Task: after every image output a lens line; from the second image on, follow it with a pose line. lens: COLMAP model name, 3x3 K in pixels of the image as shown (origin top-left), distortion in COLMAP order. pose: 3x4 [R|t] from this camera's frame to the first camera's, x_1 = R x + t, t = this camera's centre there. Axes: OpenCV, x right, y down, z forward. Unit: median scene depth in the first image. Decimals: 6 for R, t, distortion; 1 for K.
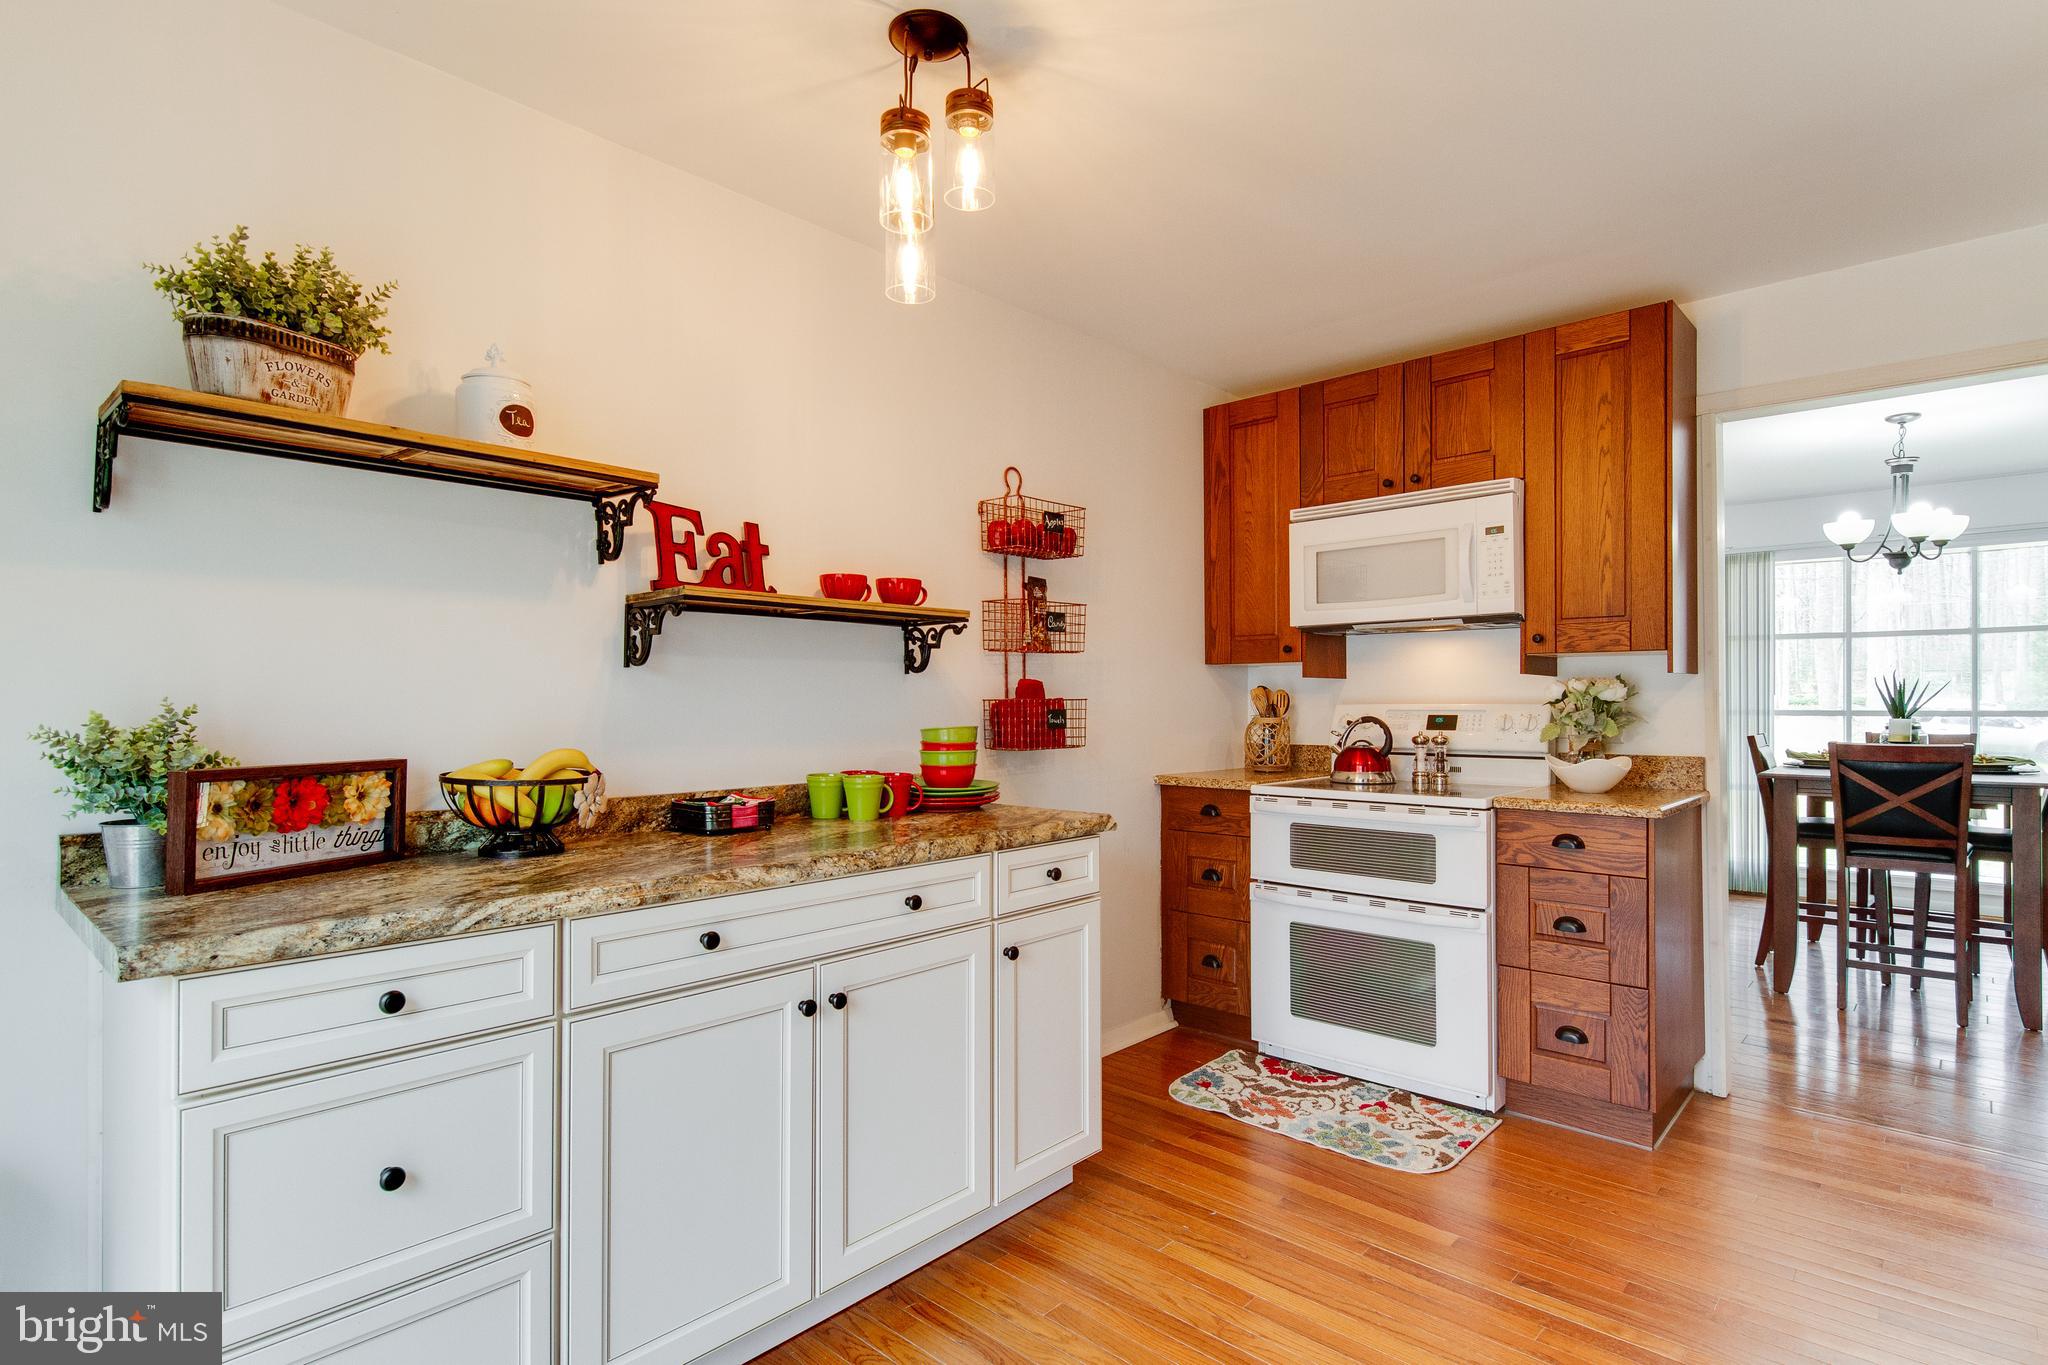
lens RADIAL K [[1032.6, 0, 1022.6], [0, 1032.6, 687.5], [0, 0, 1]] dist [0.003414, -0.004260]
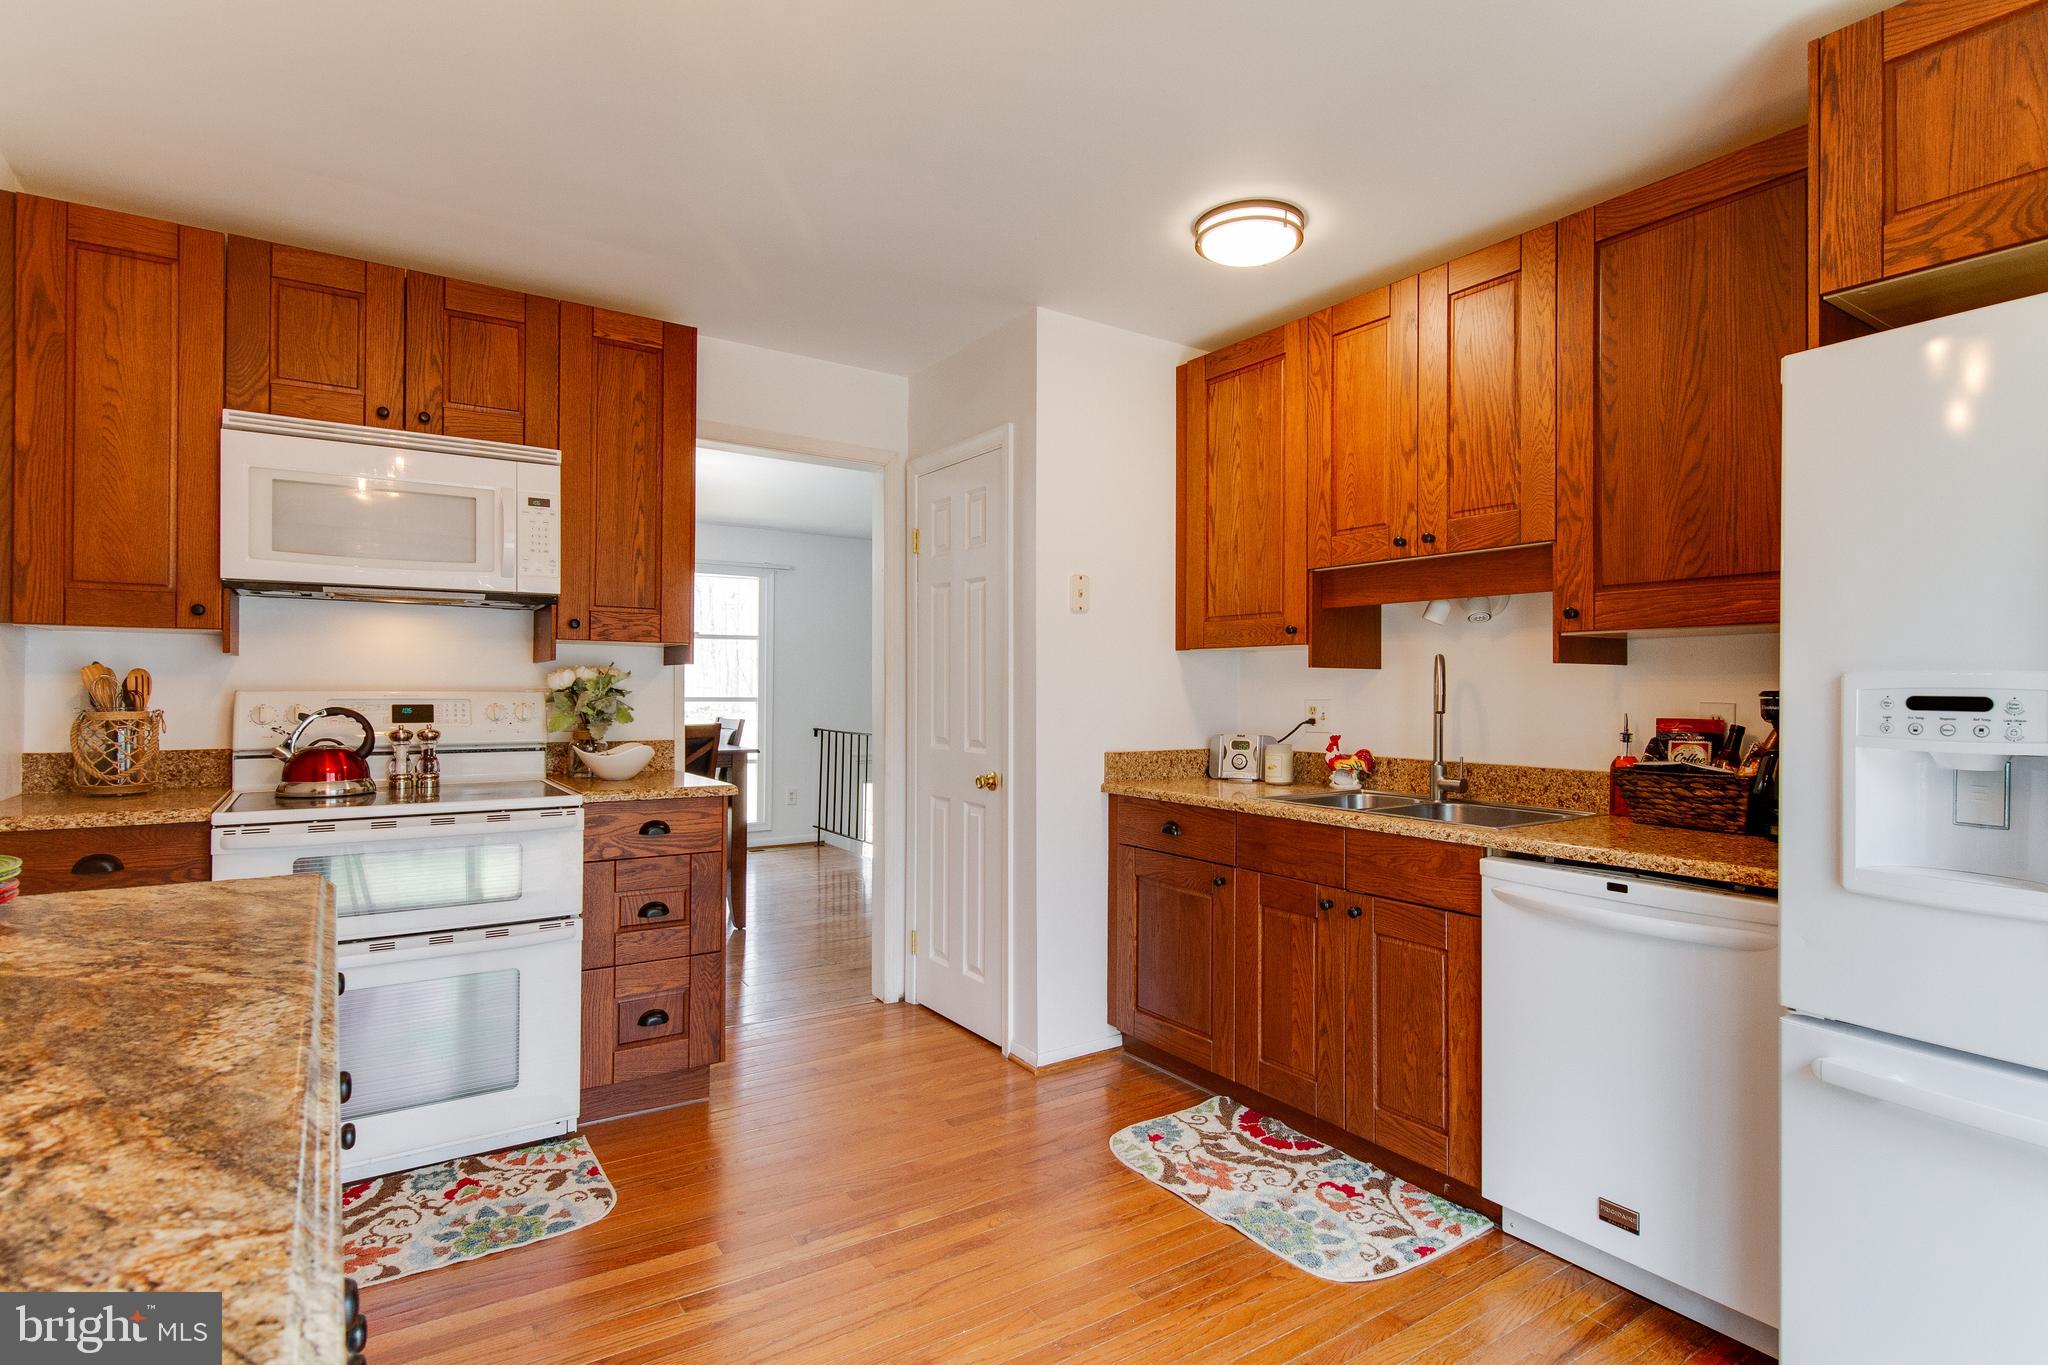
lens RADIAL K [[1032.6, 0, 1043.2], [0, 1032.6, 677.8], [0, 0, 1]] dist [0.003414, -0.004260]
pose [[0.209753, 0.016832, 0.977609, -0.344514], [-0.019204, 0.999730, -0.013093, 0.006784], [-0.977566, -0.016027, 0.210020, 0.371151]]
